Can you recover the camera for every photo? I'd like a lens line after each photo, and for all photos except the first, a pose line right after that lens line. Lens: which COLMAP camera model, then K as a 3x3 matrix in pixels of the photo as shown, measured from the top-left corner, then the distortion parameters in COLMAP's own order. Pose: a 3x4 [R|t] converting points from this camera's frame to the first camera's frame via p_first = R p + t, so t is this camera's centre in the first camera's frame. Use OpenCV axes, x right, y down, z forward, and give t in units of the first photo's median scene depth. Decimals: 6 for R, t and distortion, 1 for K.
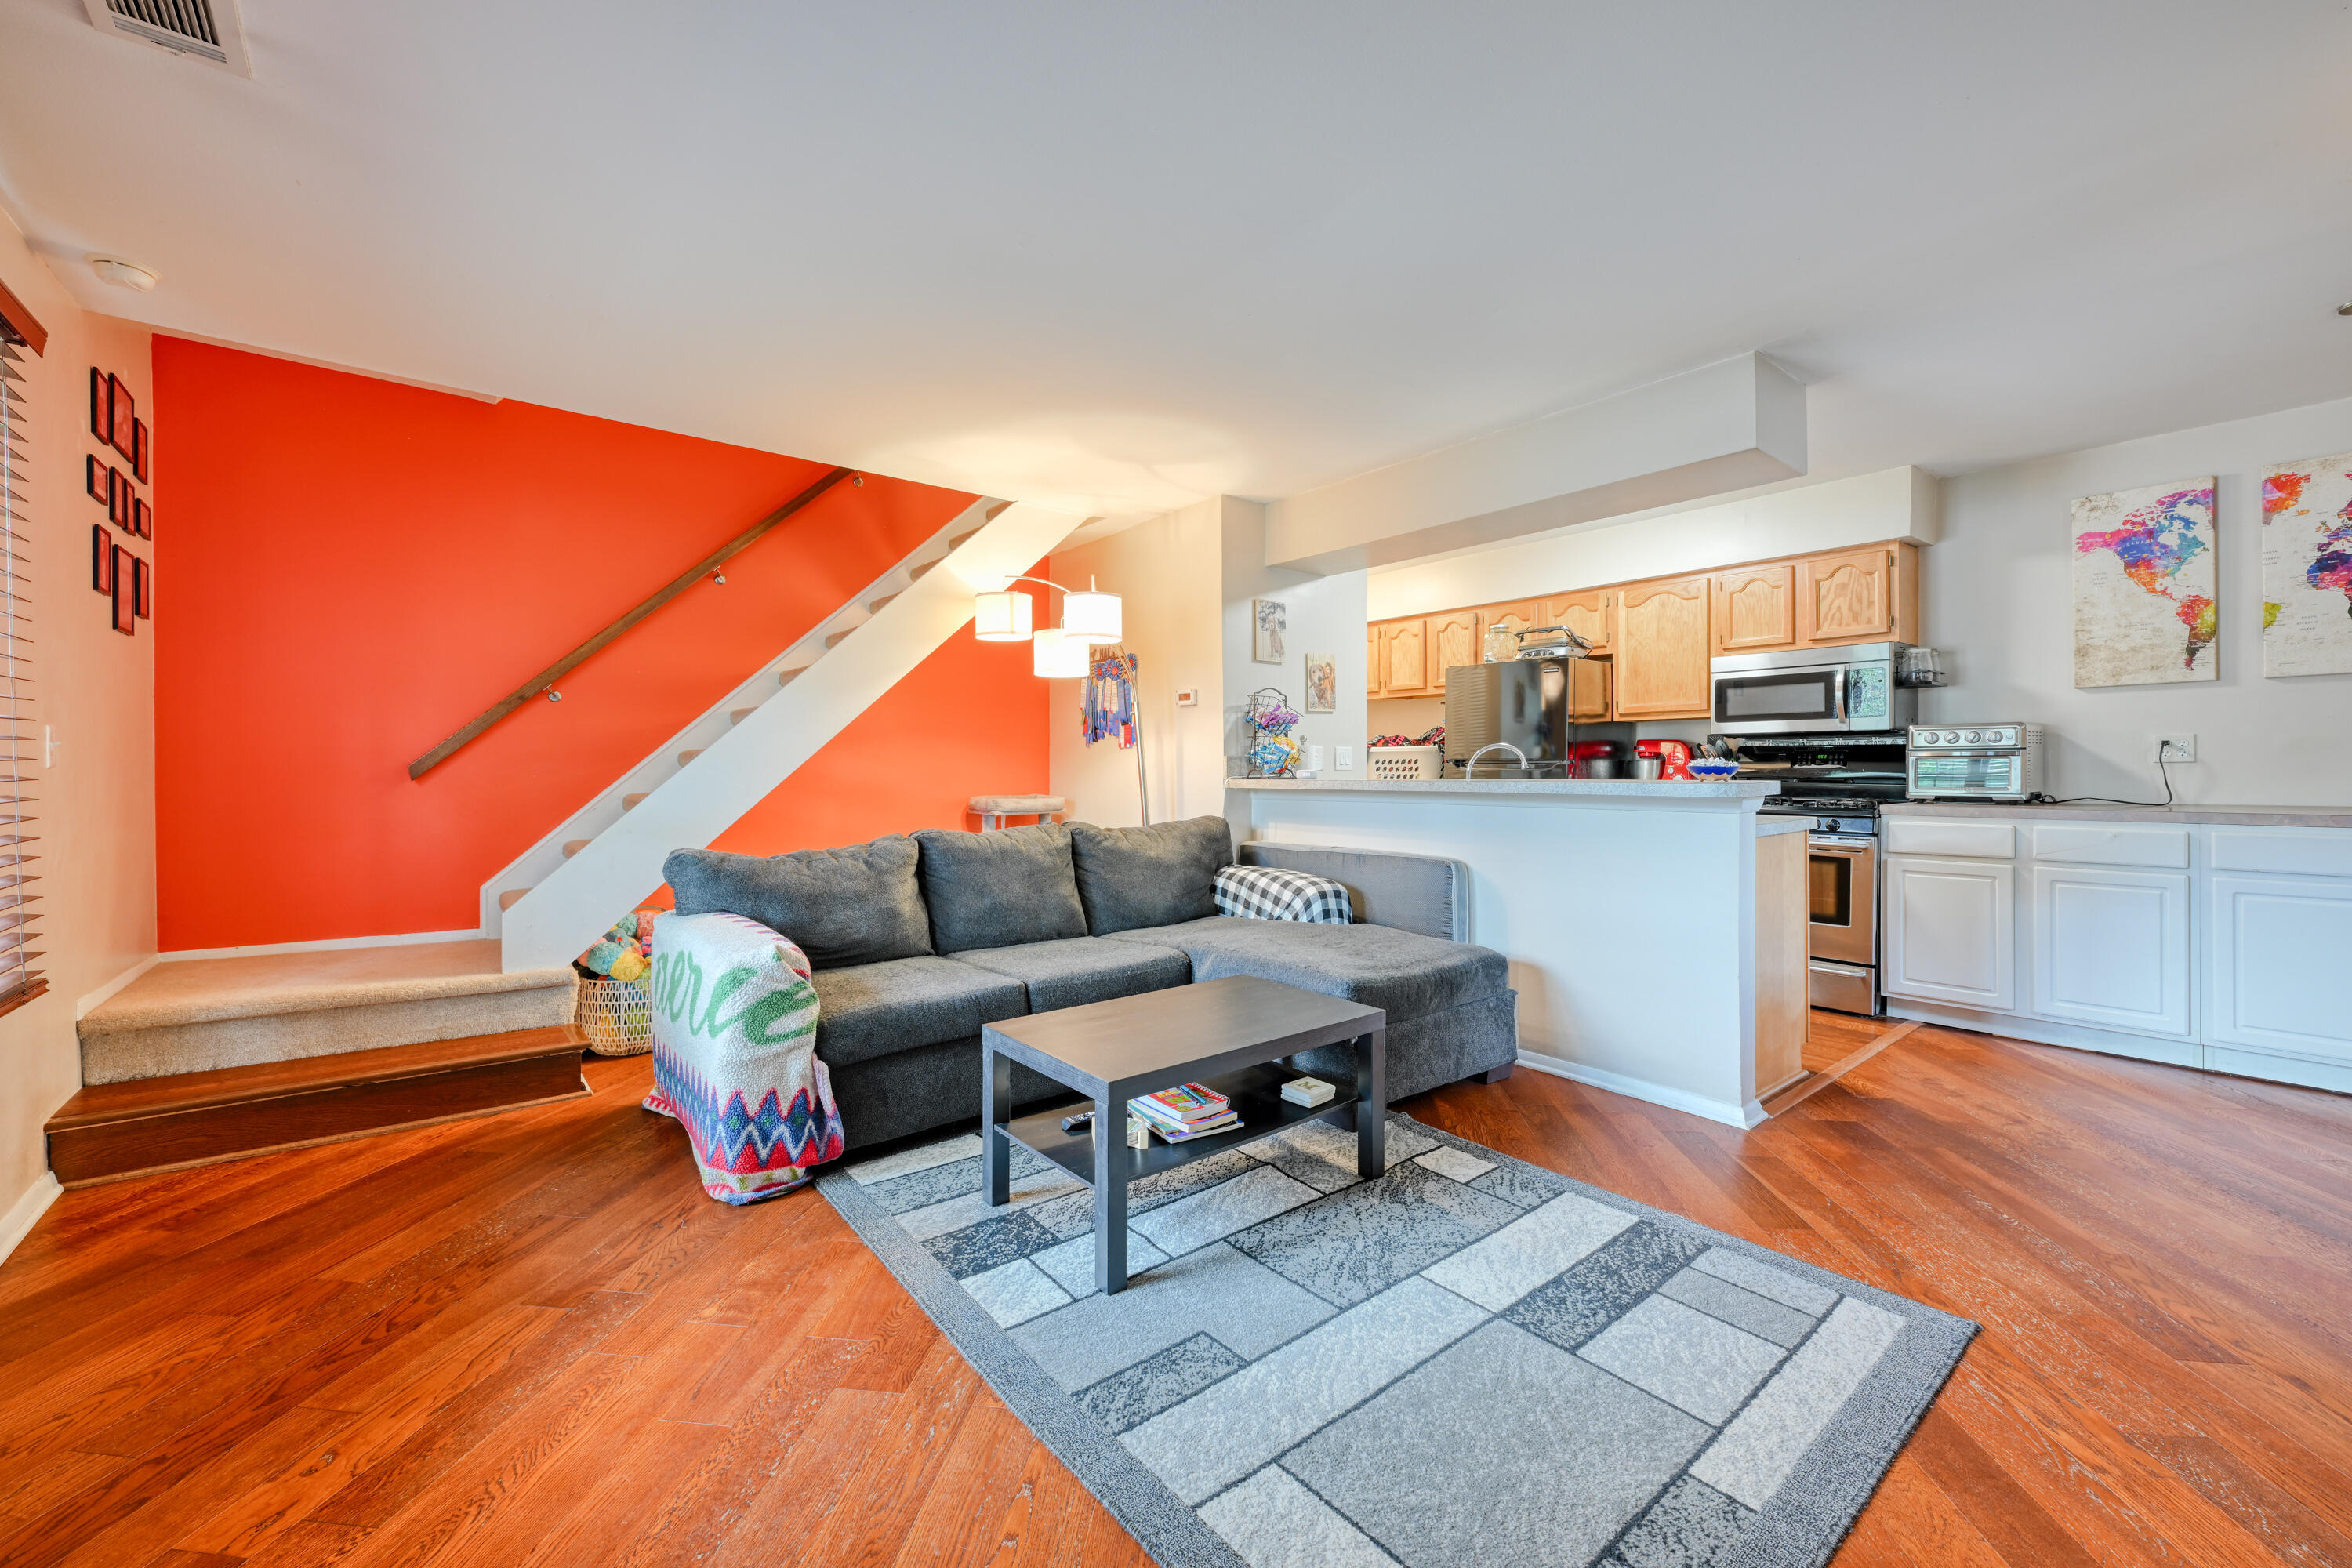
lens RADIAL K [[935.6, 0, 1161.4], [0, 935.6, 778.0], [0, 0, 1]] dist [0.000227, -0.000266]
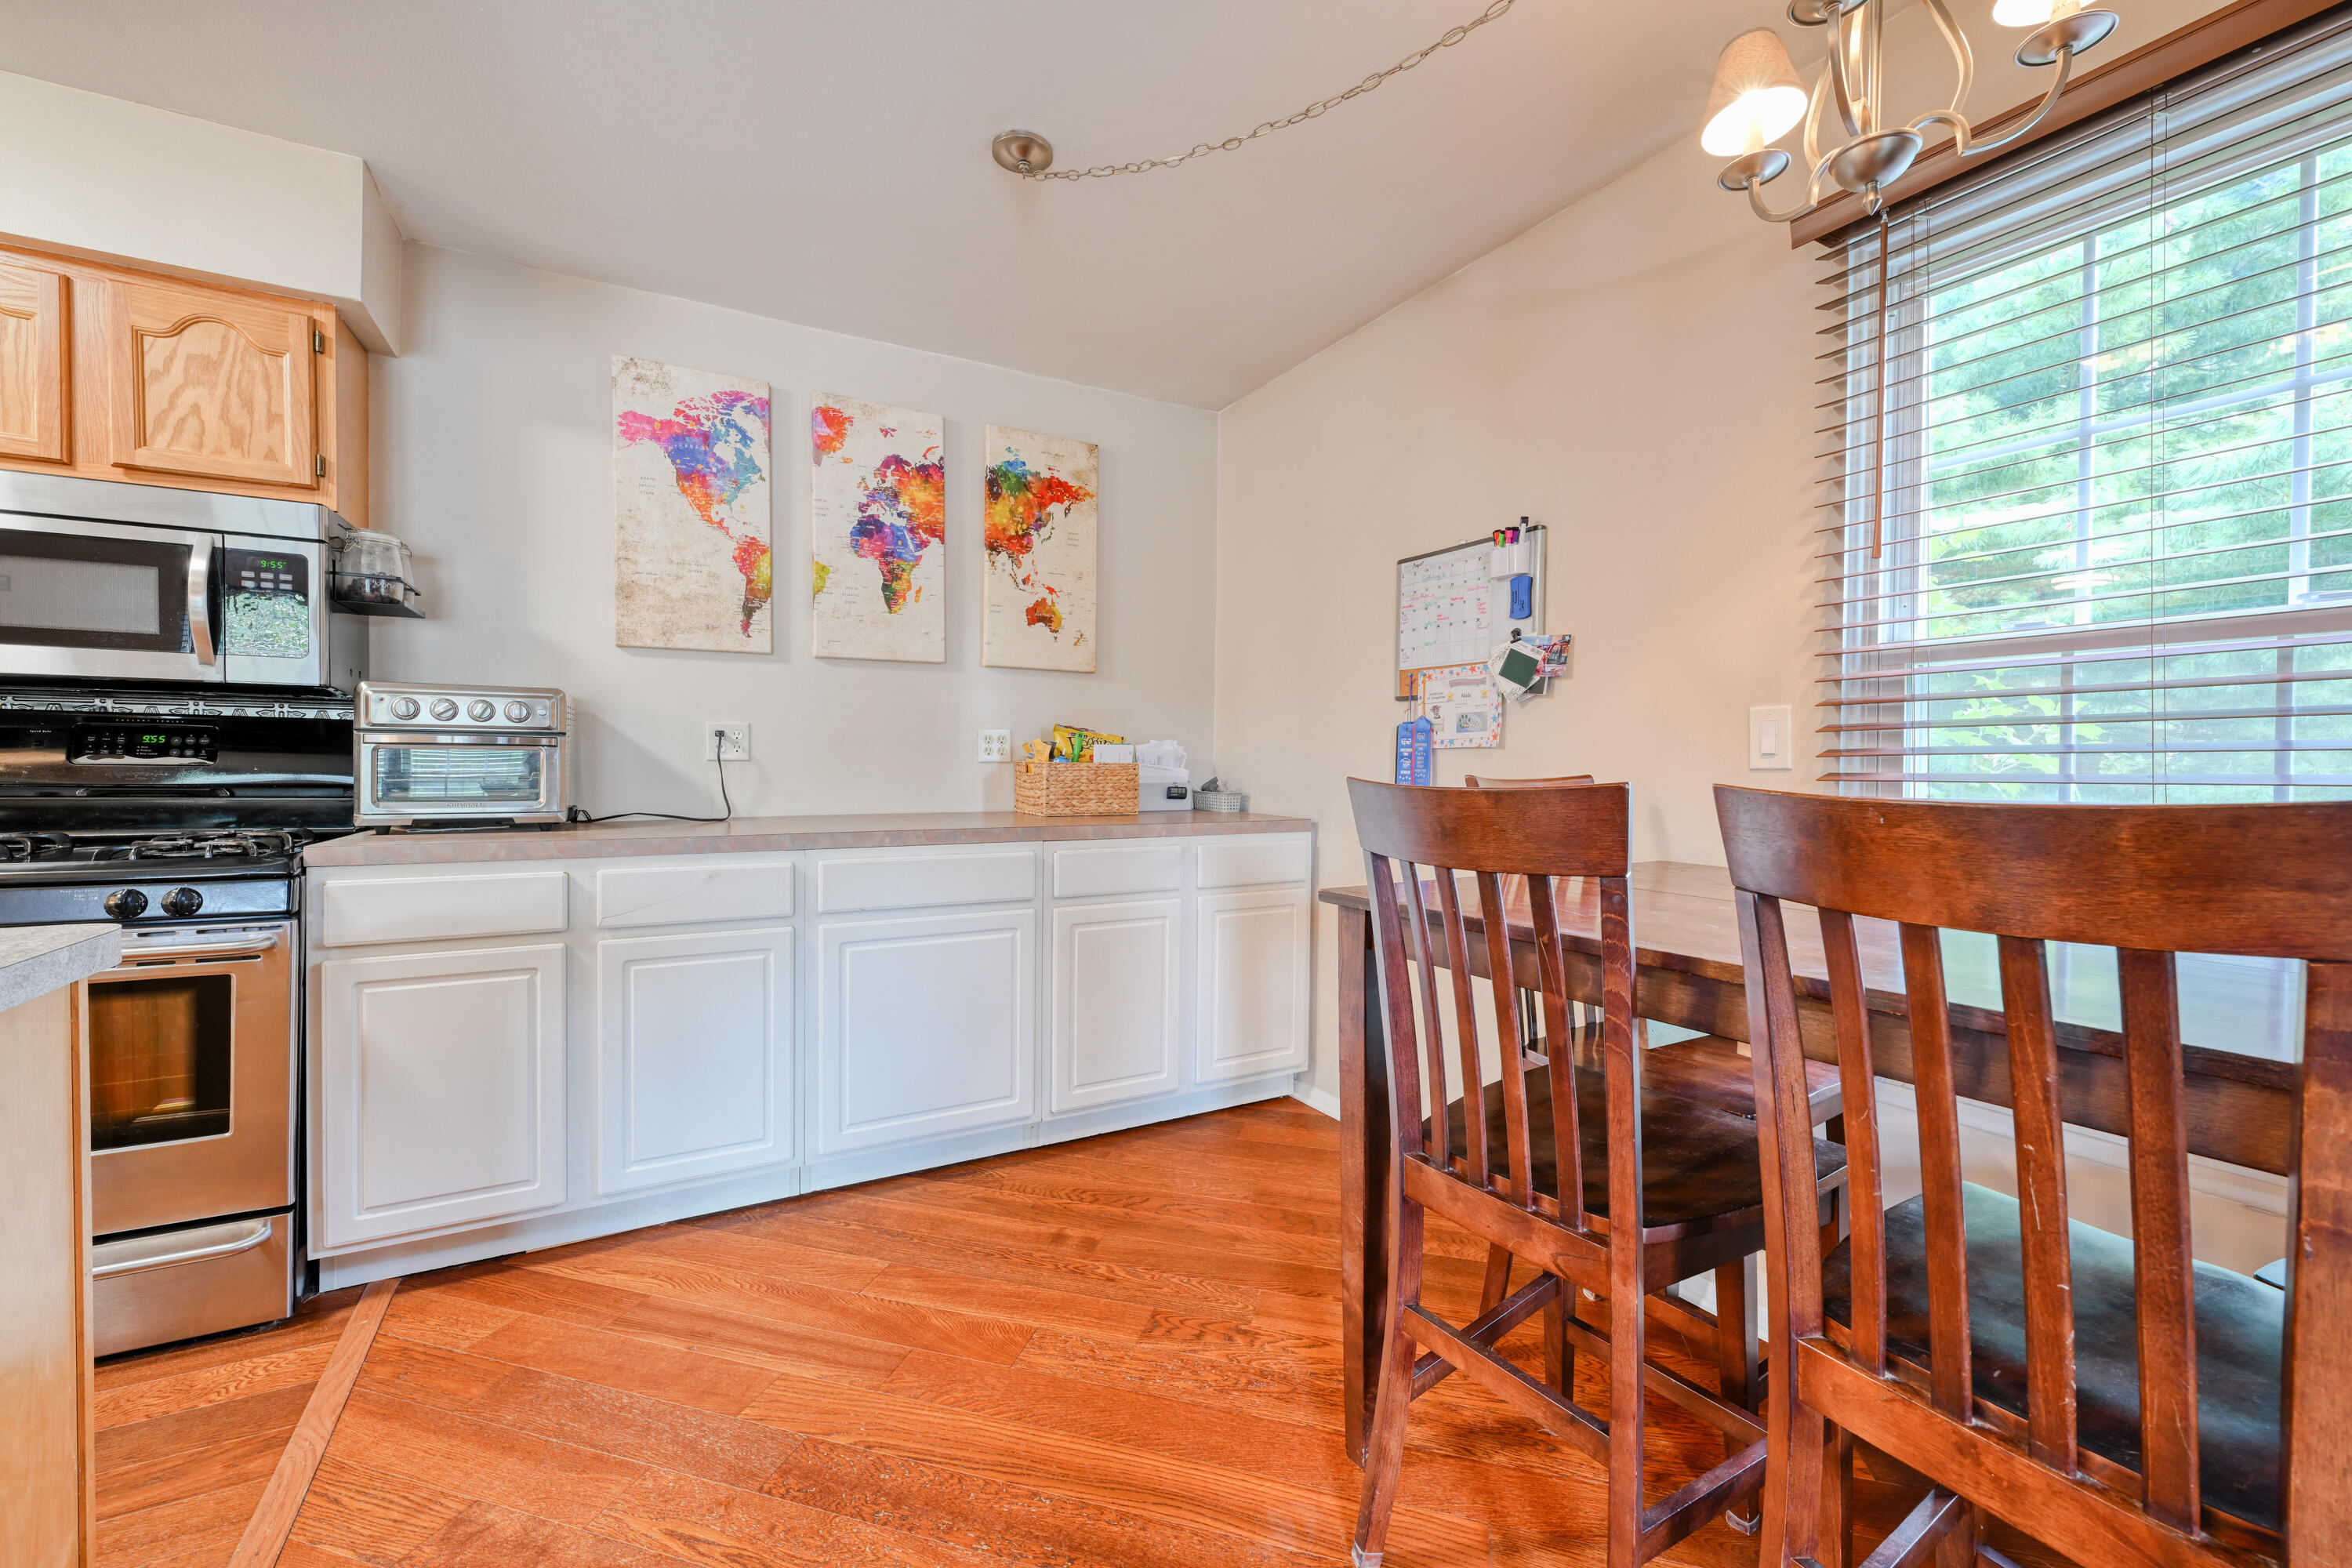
lens RADIAL K [[946.6, 0, 1165.6], [0, 946.6, 773.8], [0, 0, 1]] dist [0.001222, 0.000542]
pose [[0.145083, -0.001091, 0.989419, 0.369123], [0.004060, 0.999992, 0.000507, -0.005014], [-0.989411, 0.003944, 0.145086, 0.513301]]
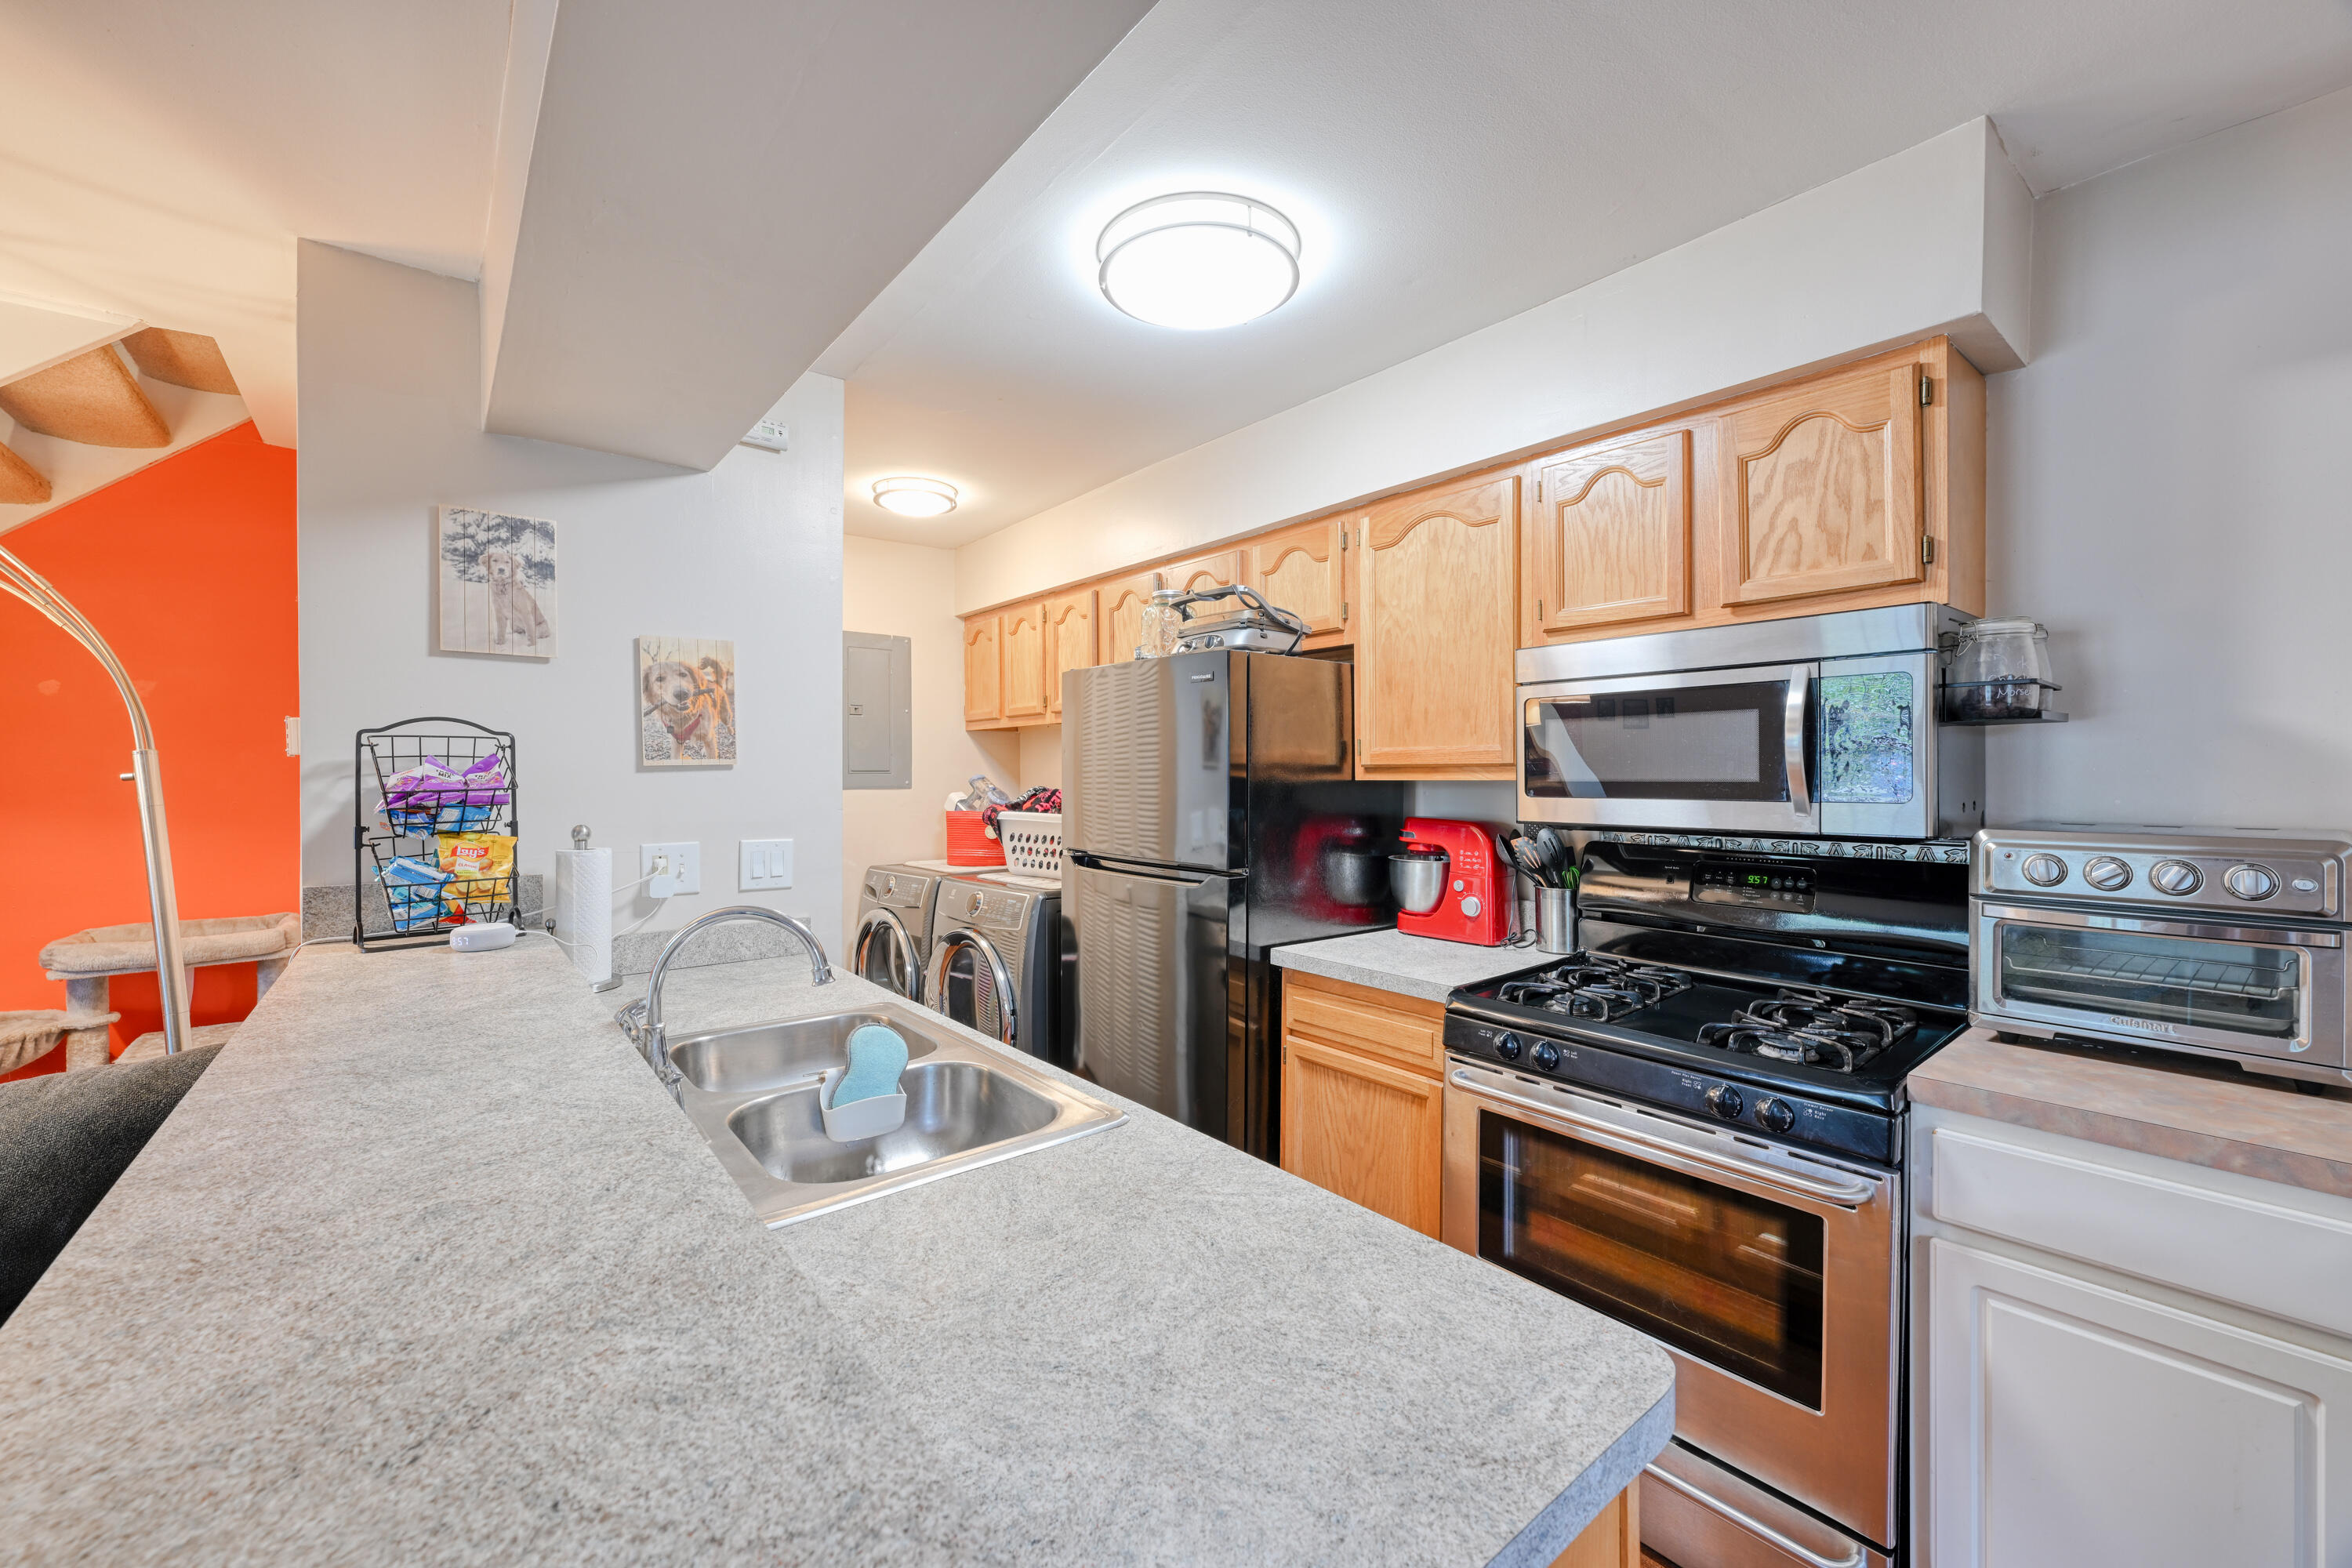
lens RADIAL K [[927.9, 0, 1171.6], [0, 927.9, 782.0], [0, 0, 1]] dist [-0.002481, 0.000029]
pose [[0.999679, 0.000783, 0.025332, 0.485044], [-0.000728, 0.999997, -0.002190, -0.075721], [-0.025334, 0.002171, 0.999677, 0.661070]]
